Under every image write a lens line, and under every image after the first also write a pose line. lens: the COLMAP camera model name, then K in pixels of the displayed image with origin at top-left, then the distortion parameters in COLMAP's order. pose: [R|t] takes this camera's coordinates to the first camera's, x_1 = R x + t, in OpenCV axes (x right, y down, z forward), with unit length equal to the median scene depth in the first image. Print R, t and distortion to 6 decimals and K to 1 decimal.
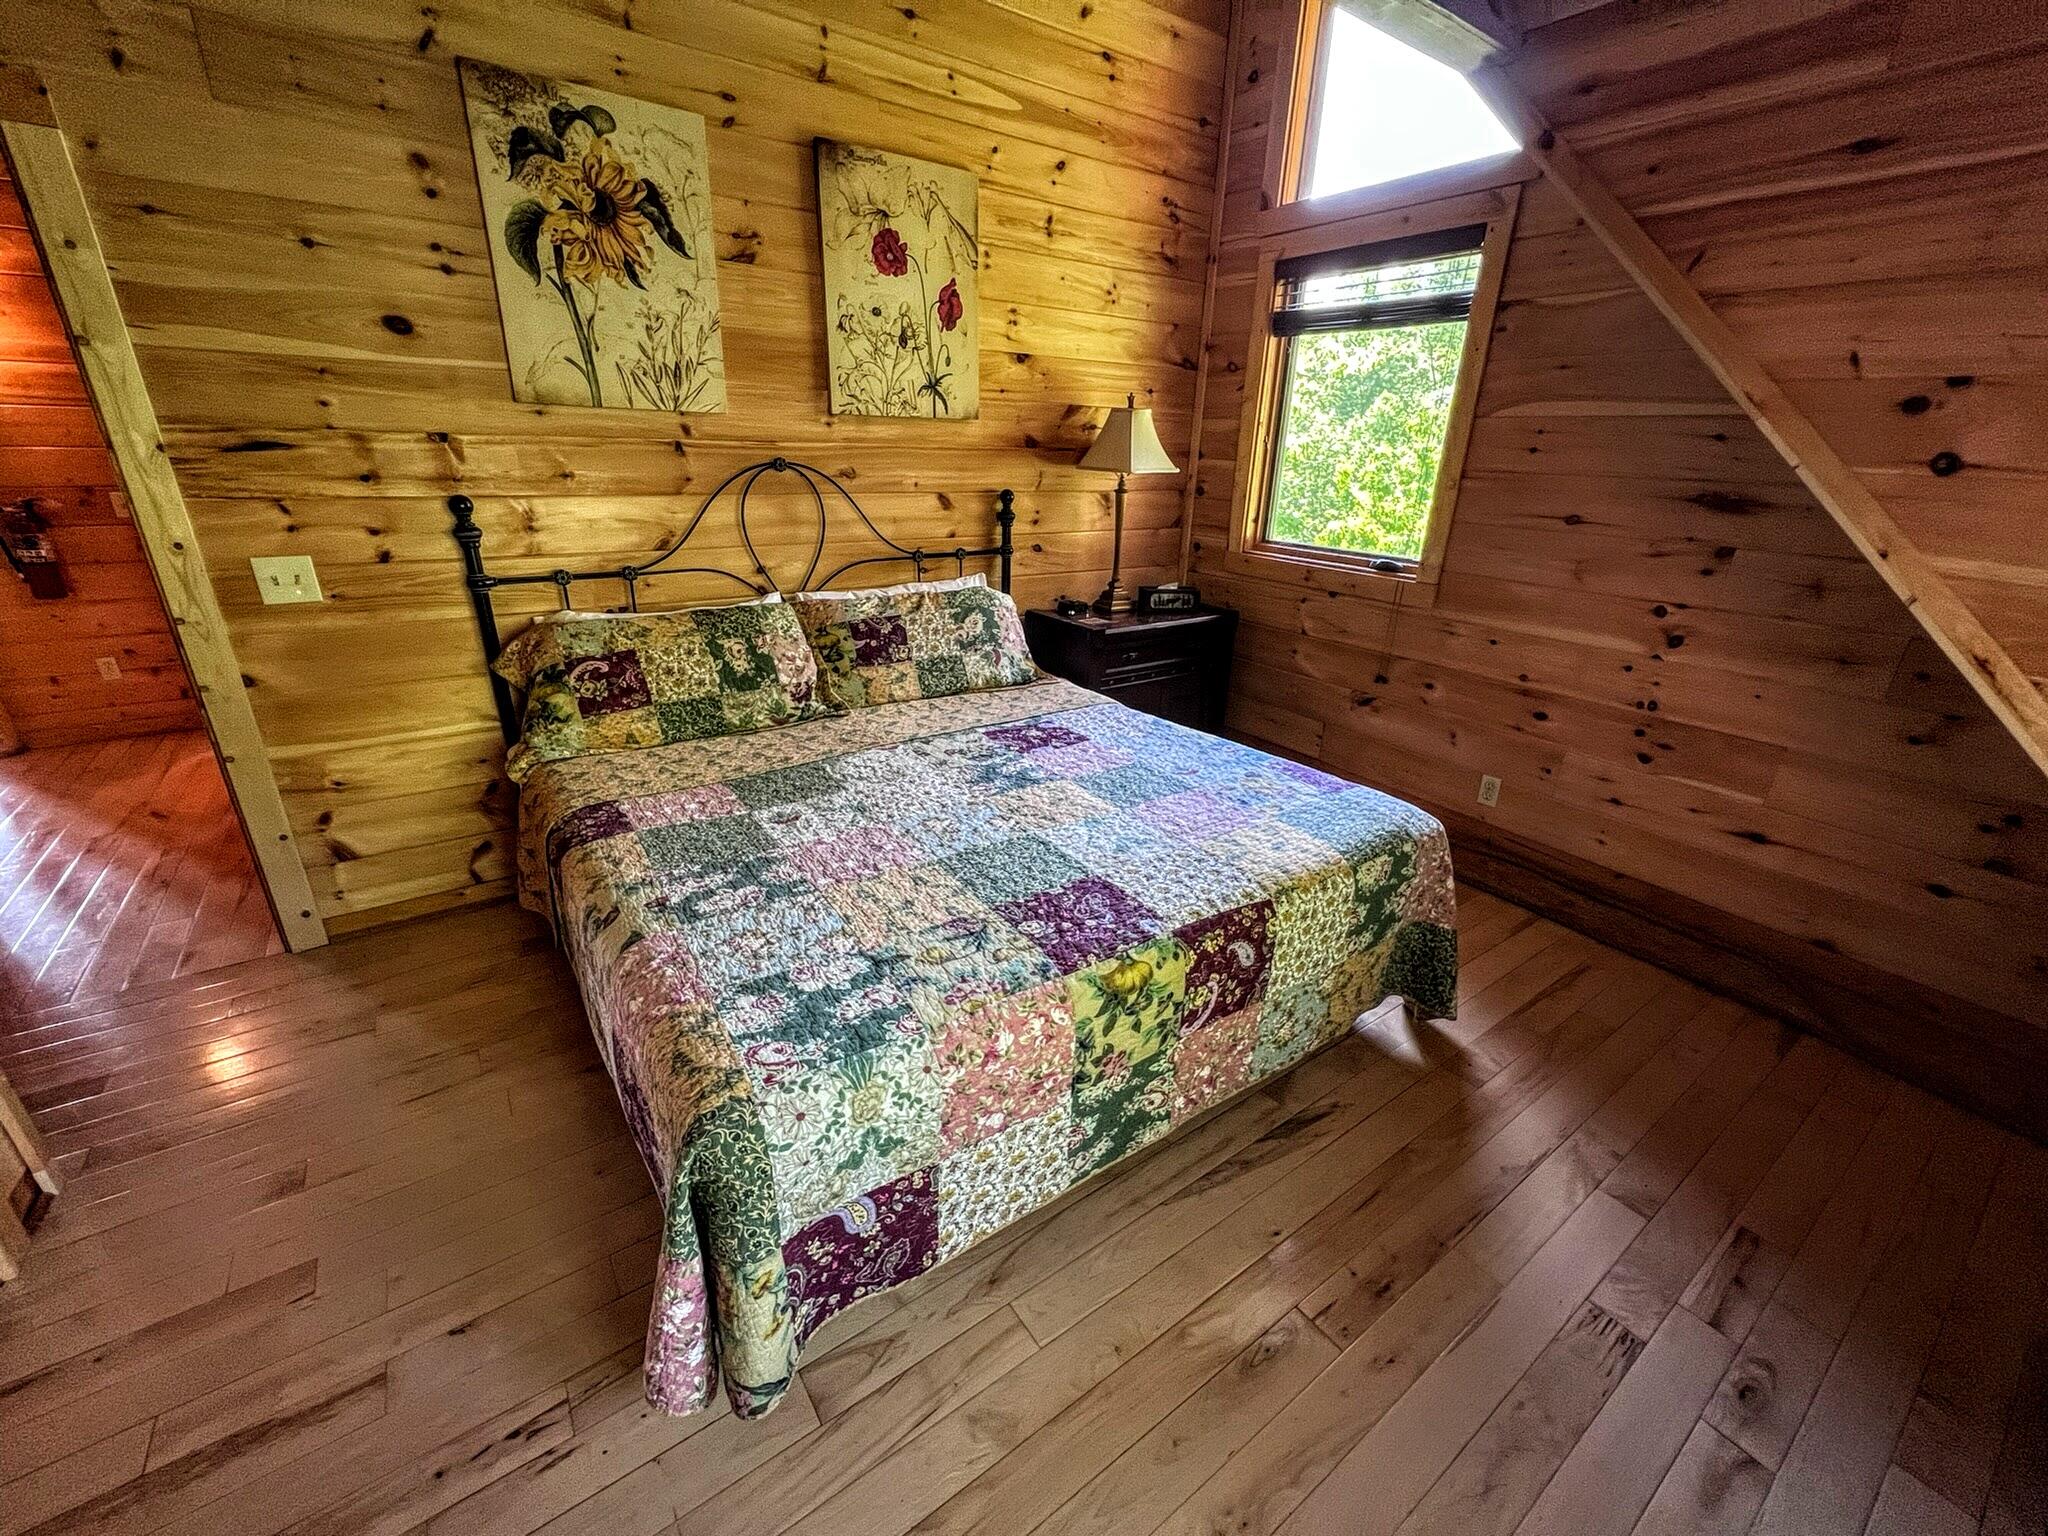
lens RADIAL K [[819.6, 0, 1027.3], [0, 819.6, 767.1], [0, 0, 1]] dist [-0.002142, 0.000505]
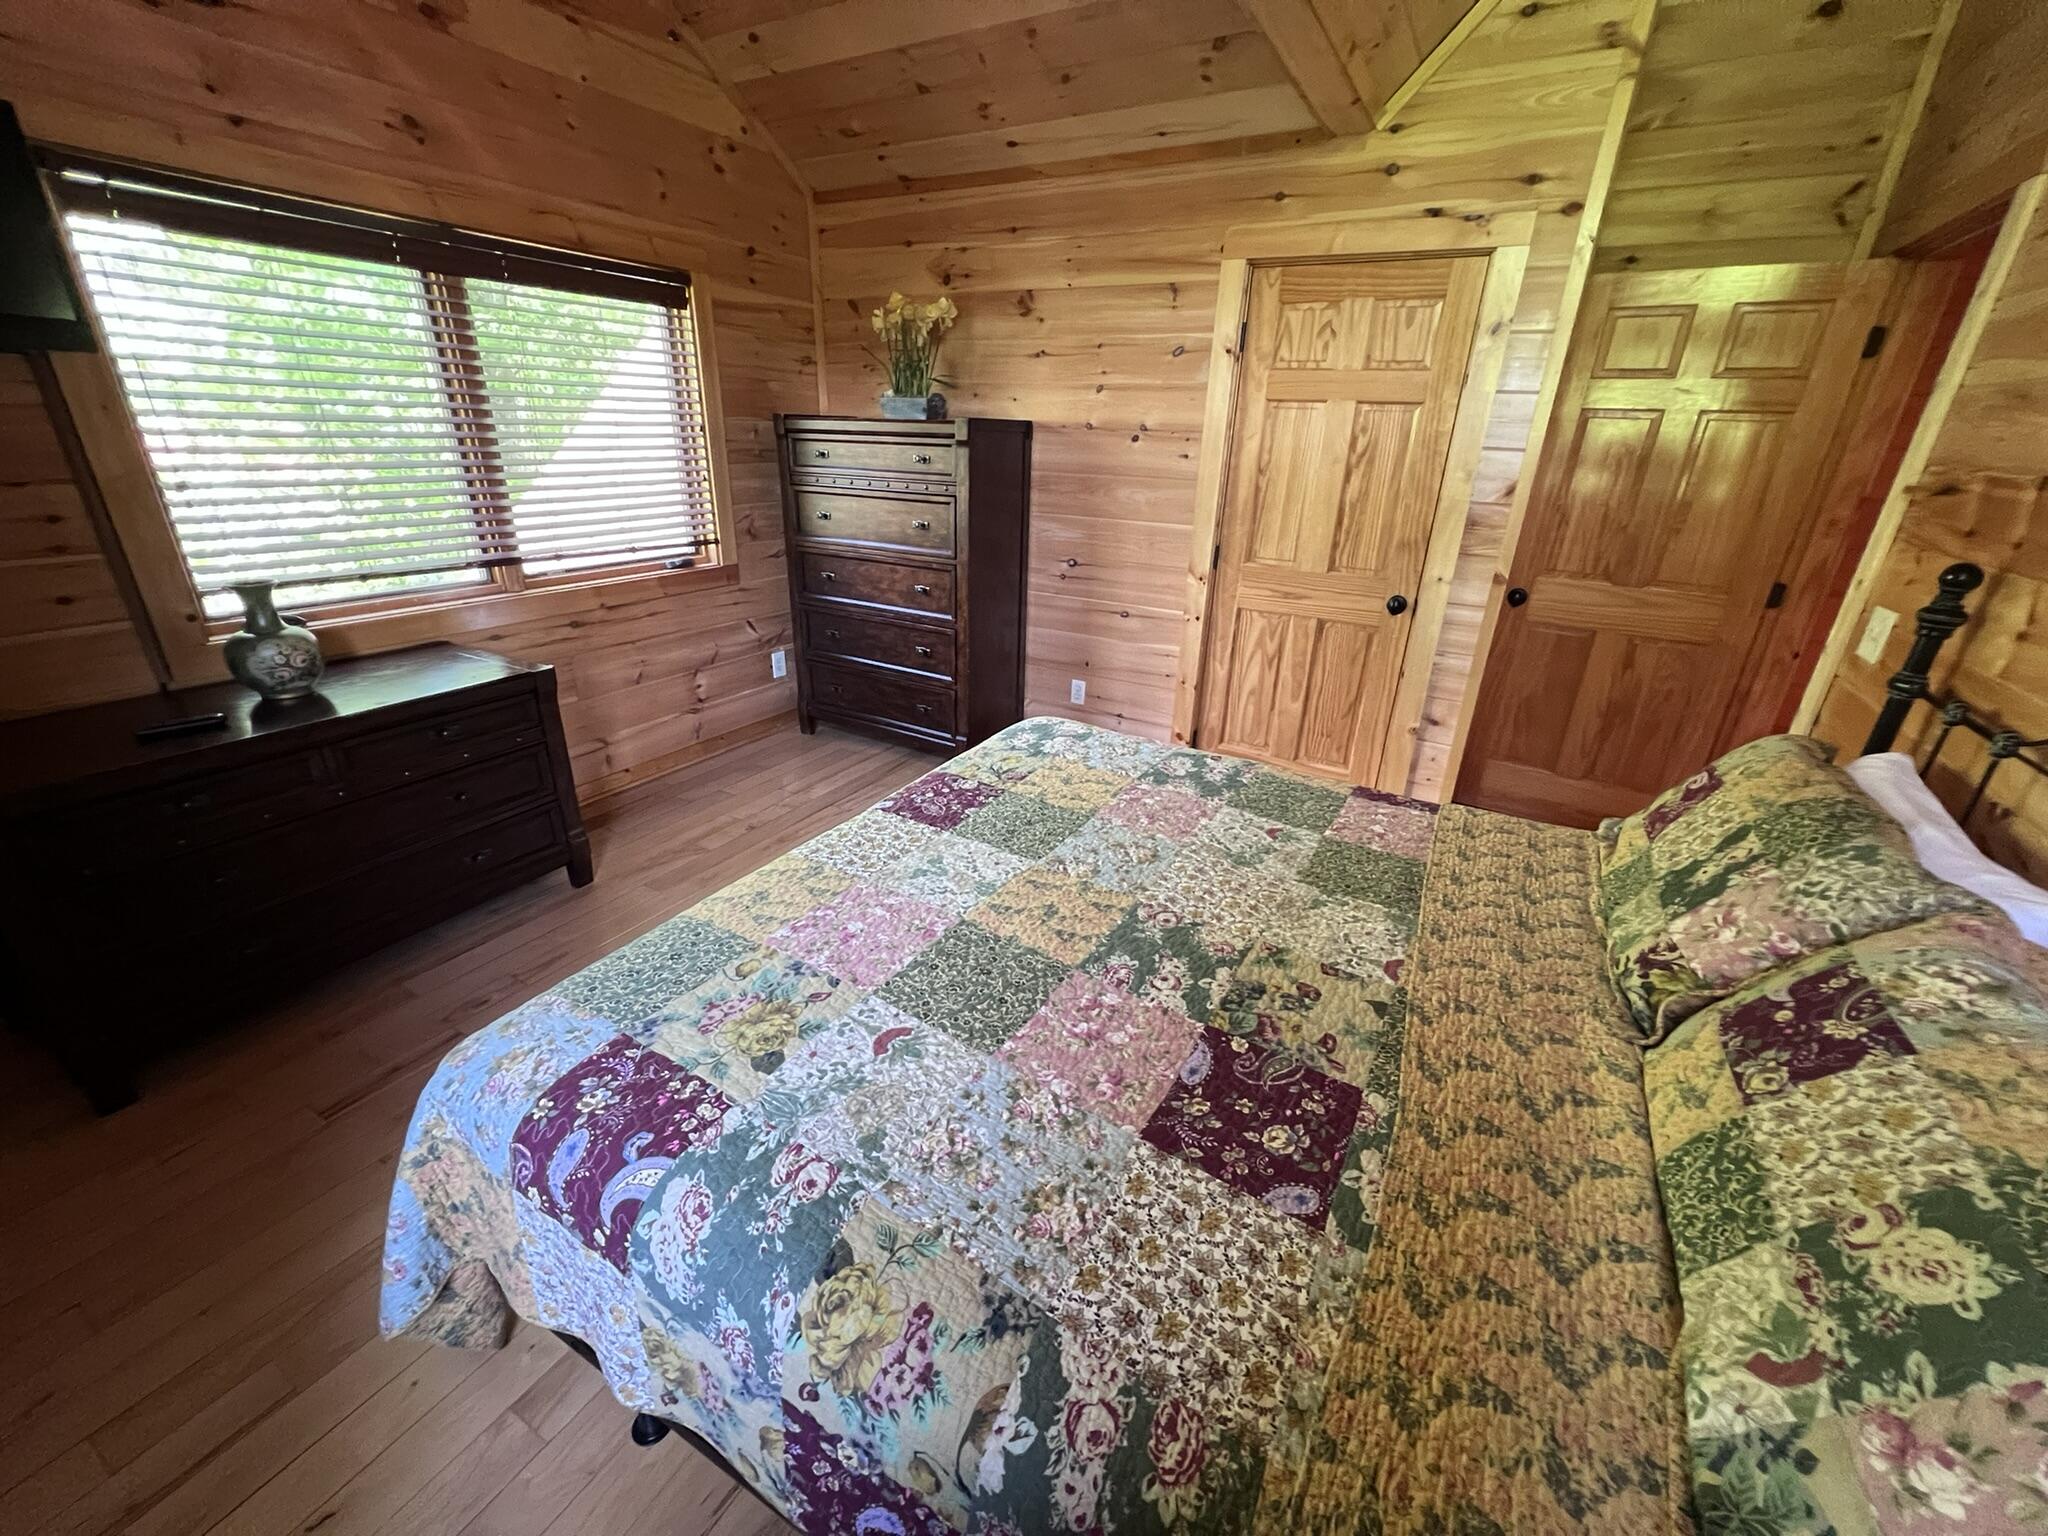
lens RADIAL K [[819.6, 0, 1025.8], [0, 819.6, 768.9], [0, 0, 1]] dist [-0.002142, 0.000505]
pose [[-0.904397, 0.111975, -0.411736, 0.301220], [-0.208162, 0.726547, 0.654827, -0.463944], [0.372470, 0.677932, -0.633778, 1.186535]]
